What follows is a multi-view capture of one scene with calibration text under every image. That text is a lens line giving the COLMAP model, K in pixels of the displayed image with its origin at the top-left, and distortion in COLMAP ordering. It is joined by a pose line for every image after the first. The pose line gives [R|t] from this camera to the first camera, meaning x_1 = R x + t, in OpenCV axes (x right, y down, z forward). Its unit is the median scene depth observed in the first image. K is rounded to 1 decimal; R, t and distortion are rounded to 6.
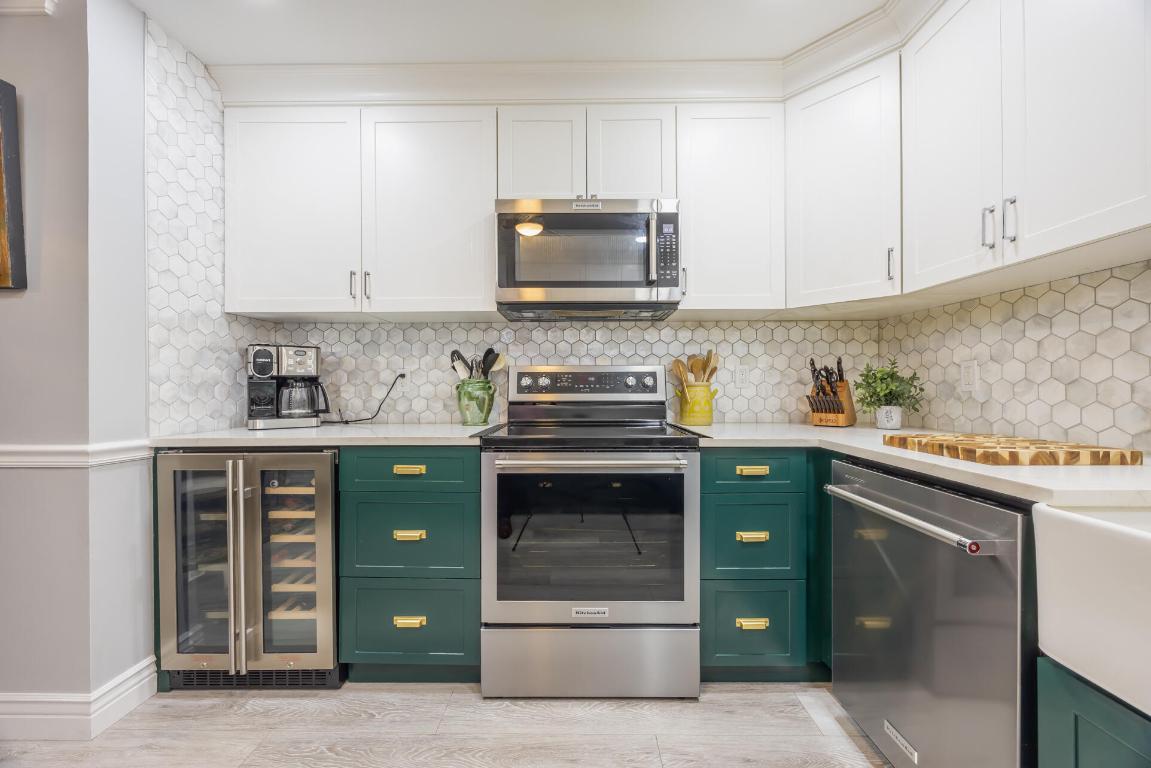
lens RADIAL K [[435.6, 0, 576.9], [0, 435.6, 386.0], [0, 0, 1]] dist [-0.001545, 0.000702]
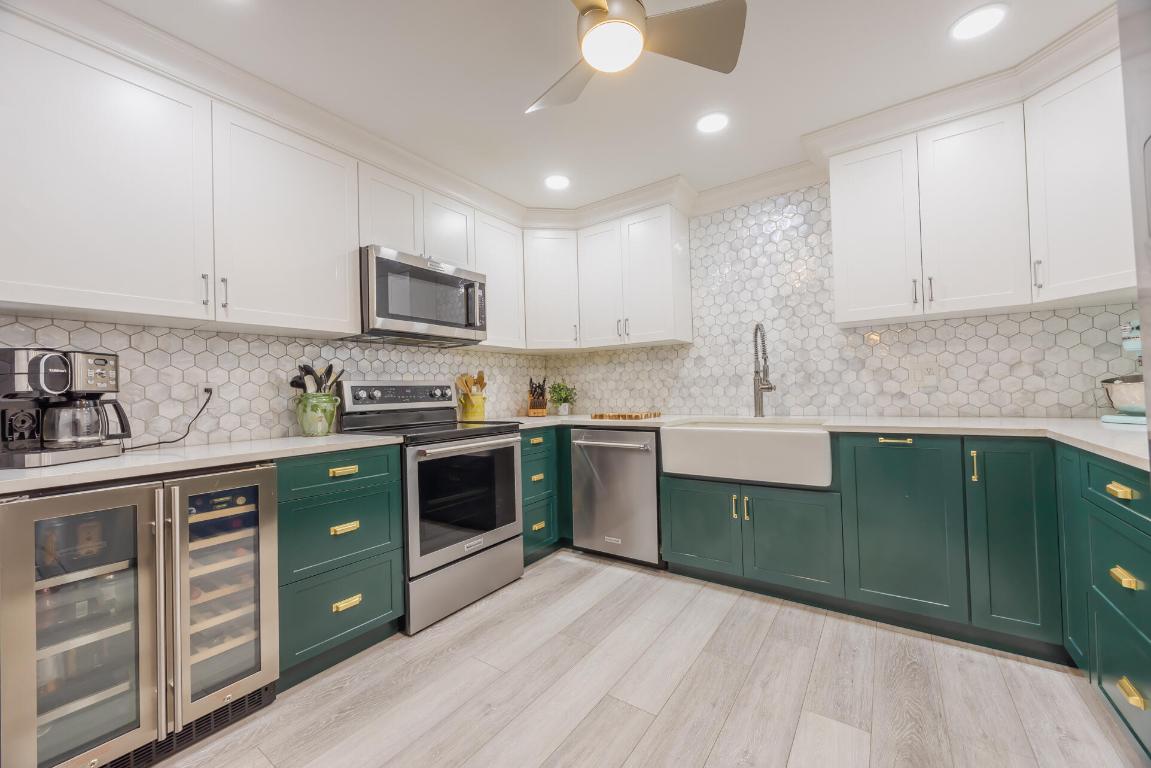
lens RADIAL K [[435.6, 0, 573.2], [0, 435.6, 384.9], [0, 0, 1]] dist [-0.001545, 0.000702]
pose [[0.577895, -0.000763, 0.816110, -0.828530], [0.024865, 0.999552, -0.016673, -0.001502], [-0.815732, 0.029928, 0.577655, -0.142469]]
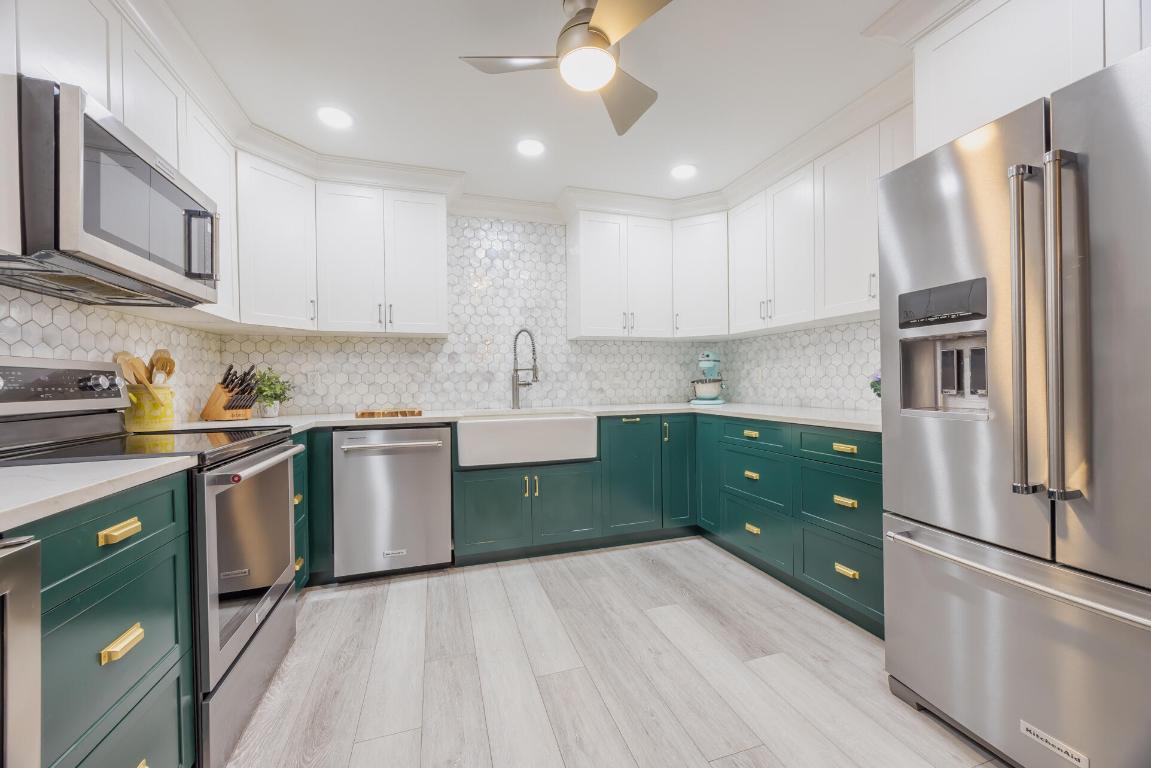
lens RADIAL K [[435.6, 0, 571.2], [0, 435.6, 384.9], [0, 0, 1]] dist [-0.001545, 0.000702]
pose [[-0.302818, 0.002329, 0.953046, -0.951192], [0.013384, 0.999909, 0.001809, 0.003487], [-0.952955, 0.013304, -0.302821, 0.505672]]
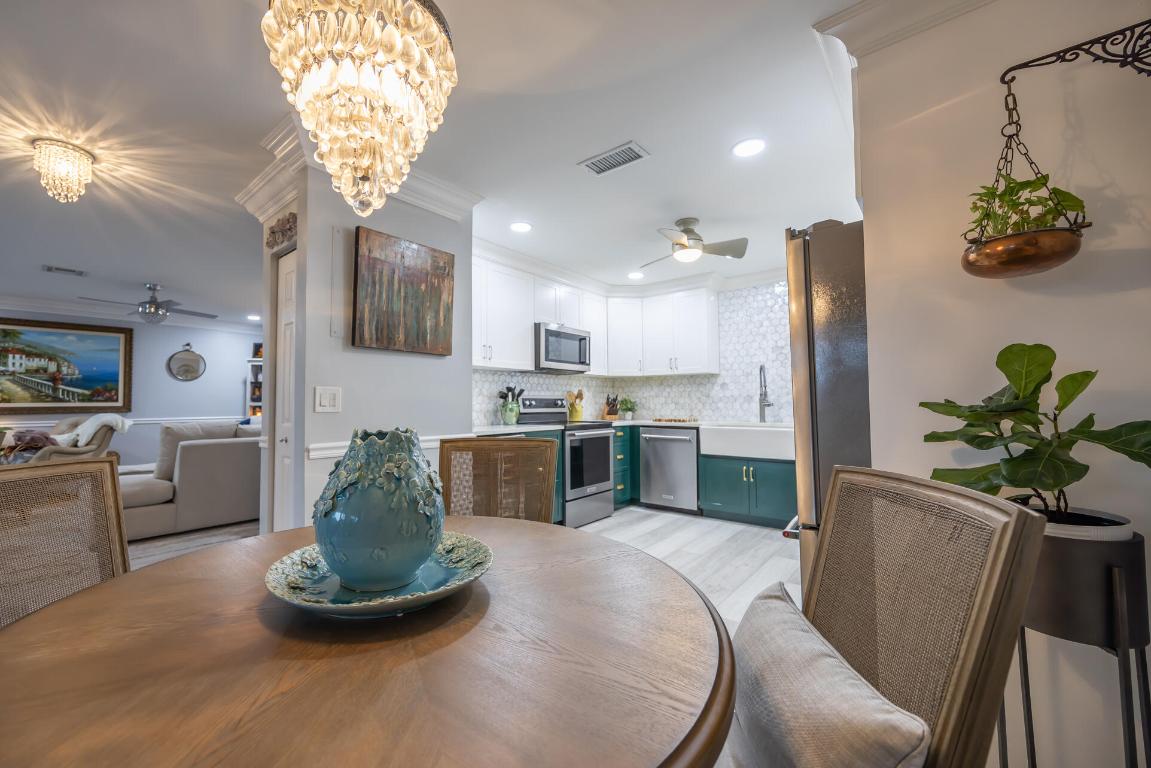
lens RADIAL K [[435.6, 0, 549.4], [0, 435.6, 391.0], [0, 0, 1]] dist [-0.001545, 0.000702]
pose [[0.646777, 0.022575, 0.762345, -1.800971], [0.002979, 0.999479, -0.032125, -0.000092], [-0.762673, 0.023049, 0.646373, -0.447510]]
